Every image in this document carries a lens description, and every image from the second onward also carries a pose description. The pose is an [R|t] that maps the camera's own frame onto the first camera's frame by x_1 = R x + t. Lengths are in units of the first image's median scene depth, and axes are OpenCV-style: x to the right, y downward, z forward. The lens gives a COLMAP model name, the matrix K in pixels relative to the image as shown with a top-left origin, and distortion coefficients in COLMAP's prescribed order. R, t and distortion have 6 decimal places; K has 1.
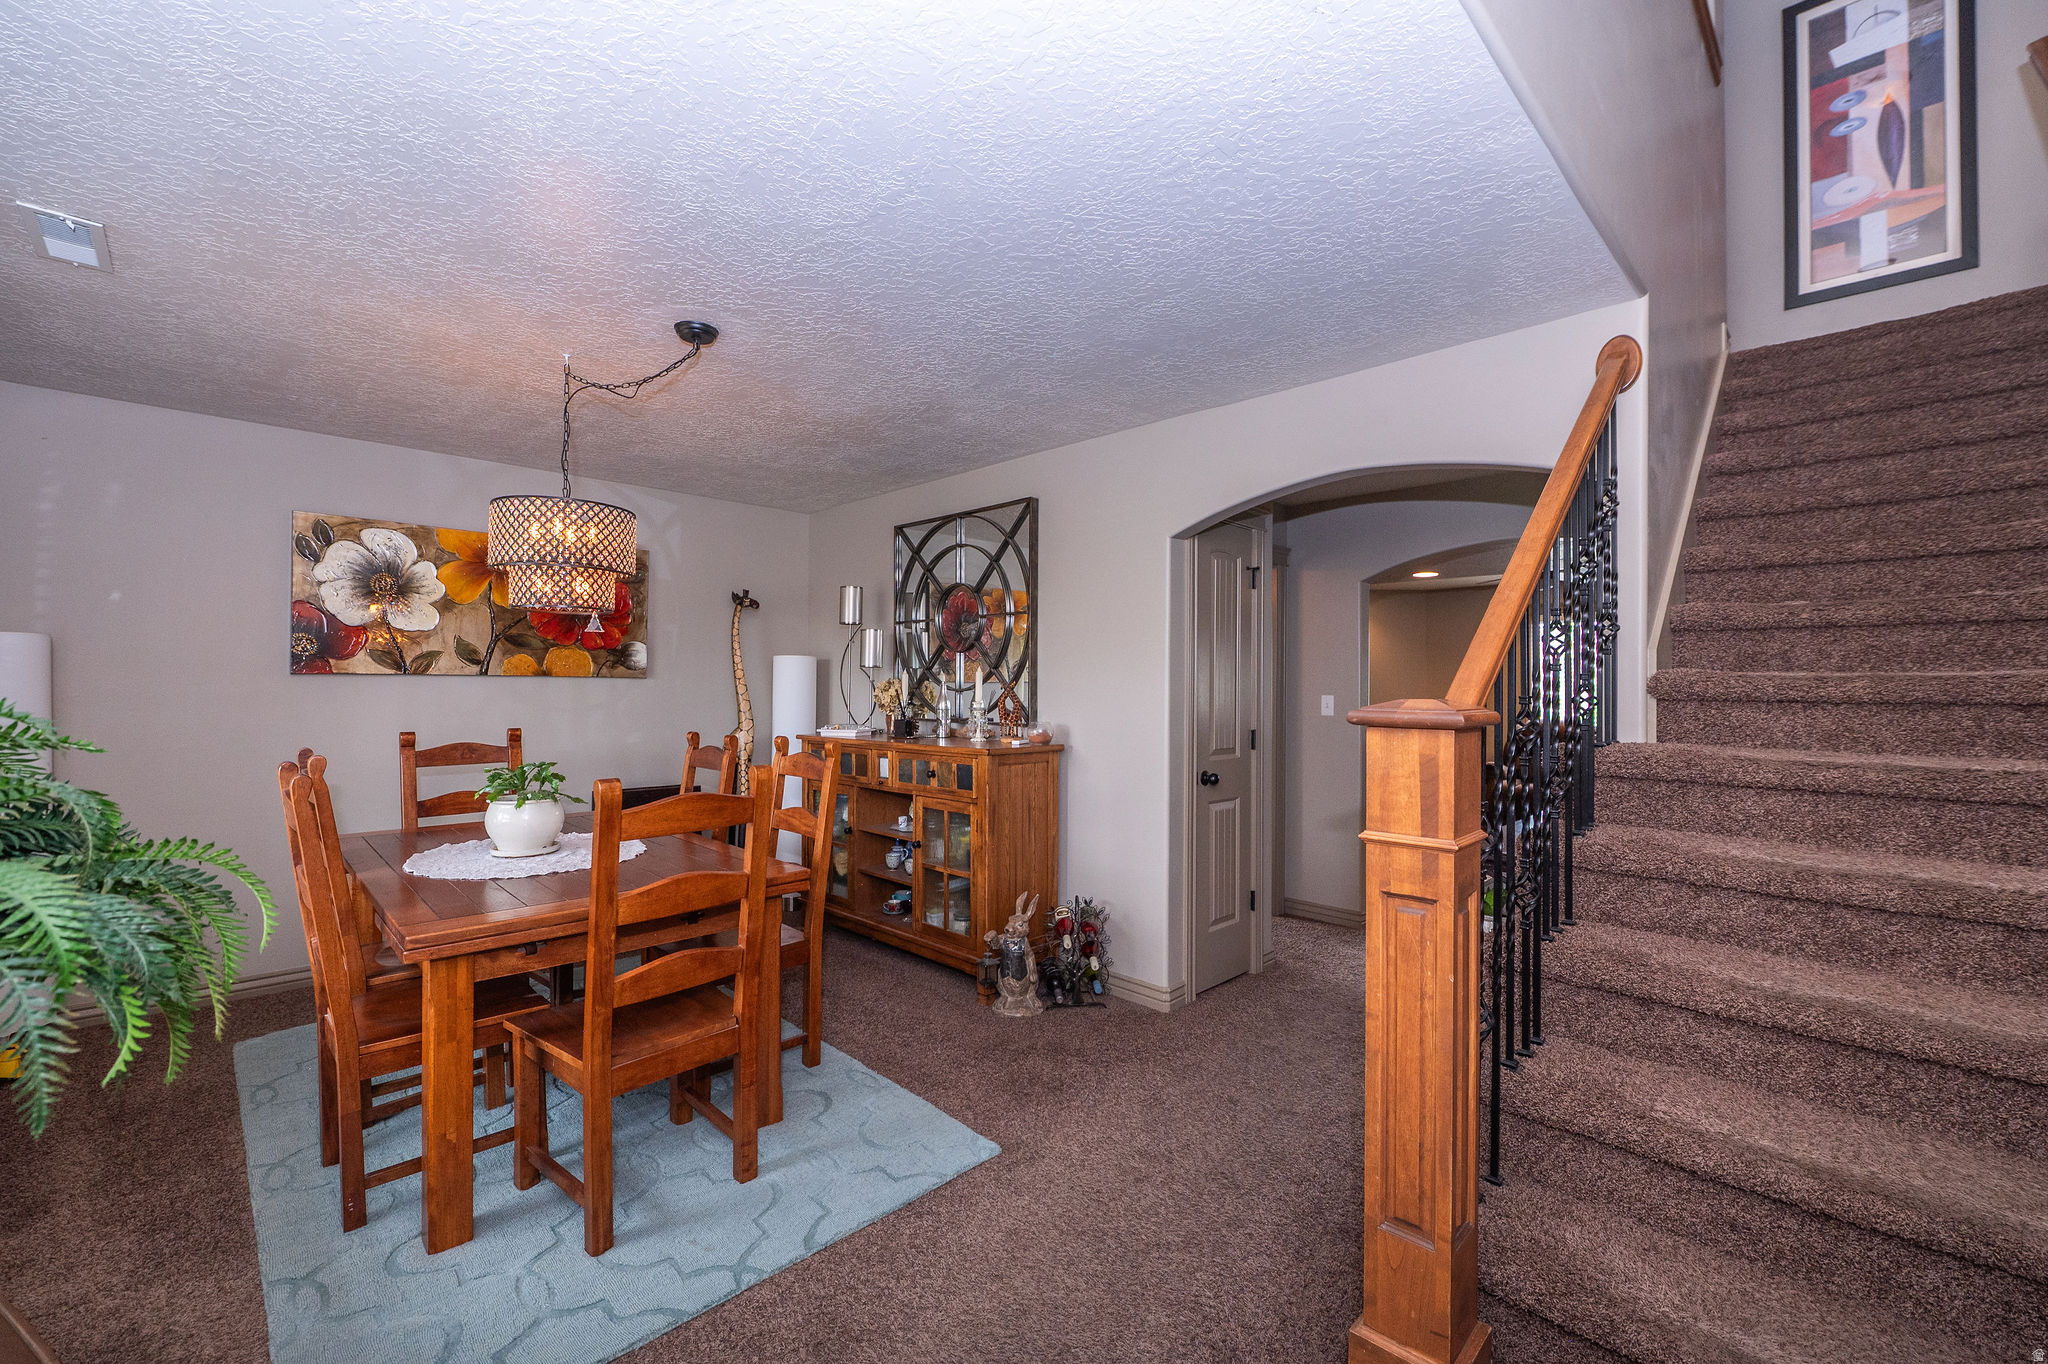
lens RADIAL K [[859.5, 0, 1024.0], [0, 859.5, 682.0], [0, 0, 1]] dist [-0.001723, -0.000136]
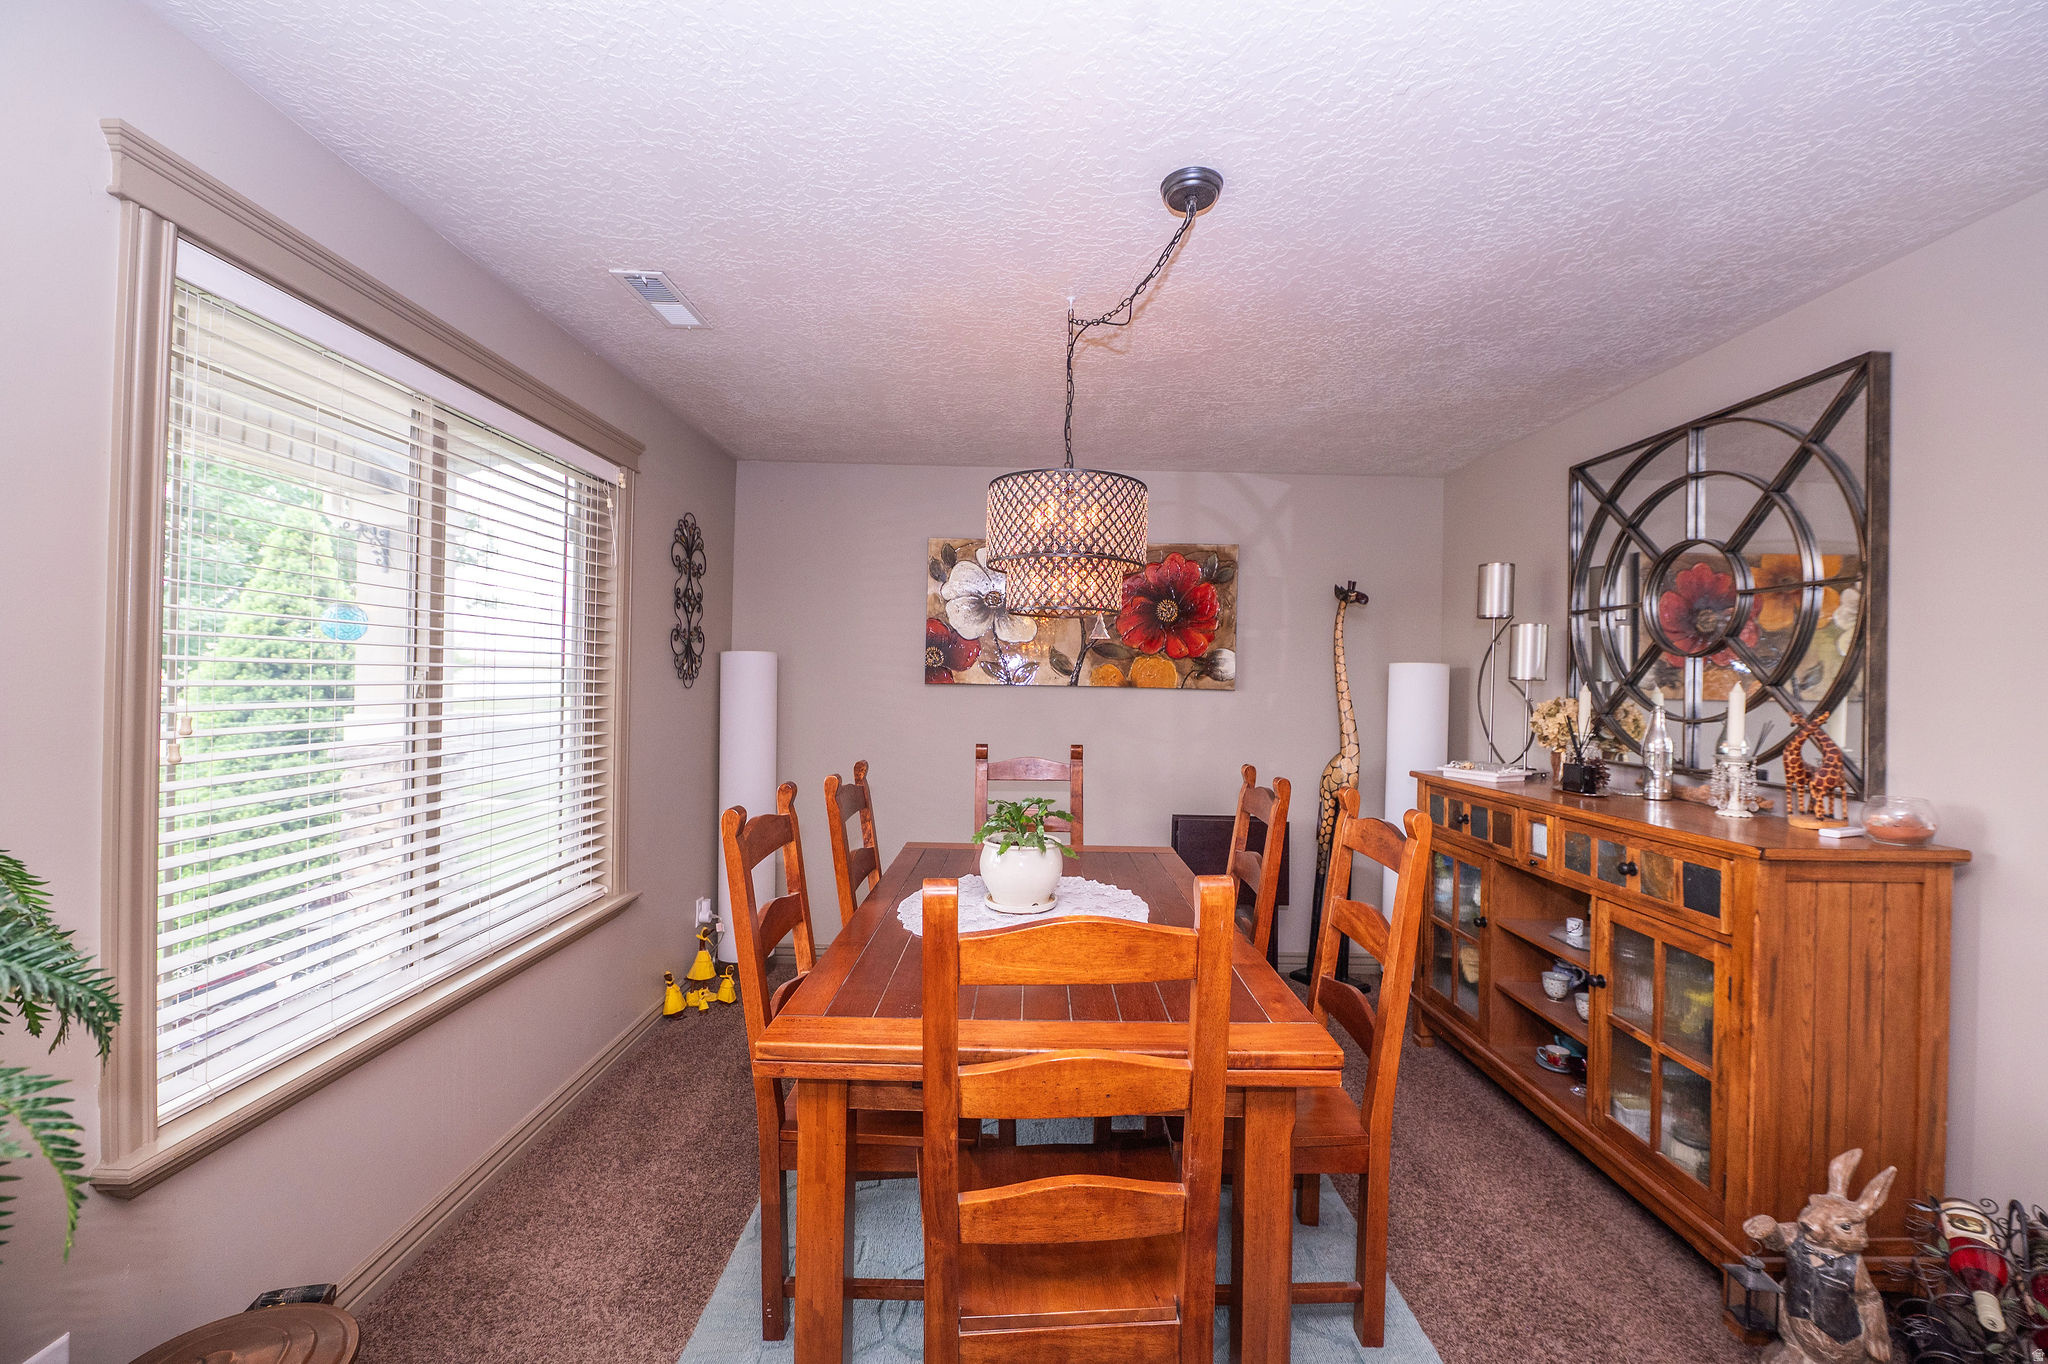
lens RADIAL K [[809.2, 0, 1029.5], [0, 809.2, 678.1], [0, 0, 1]] dist [-0.012831, 0.000023]
pose [[0.718693, 0.006100, -0.695300, -0.020648], [-0.011277, 0.999932, -0.002883, -0.013978], [0.695236, 0.009913, 0.718713, 0.305088]]
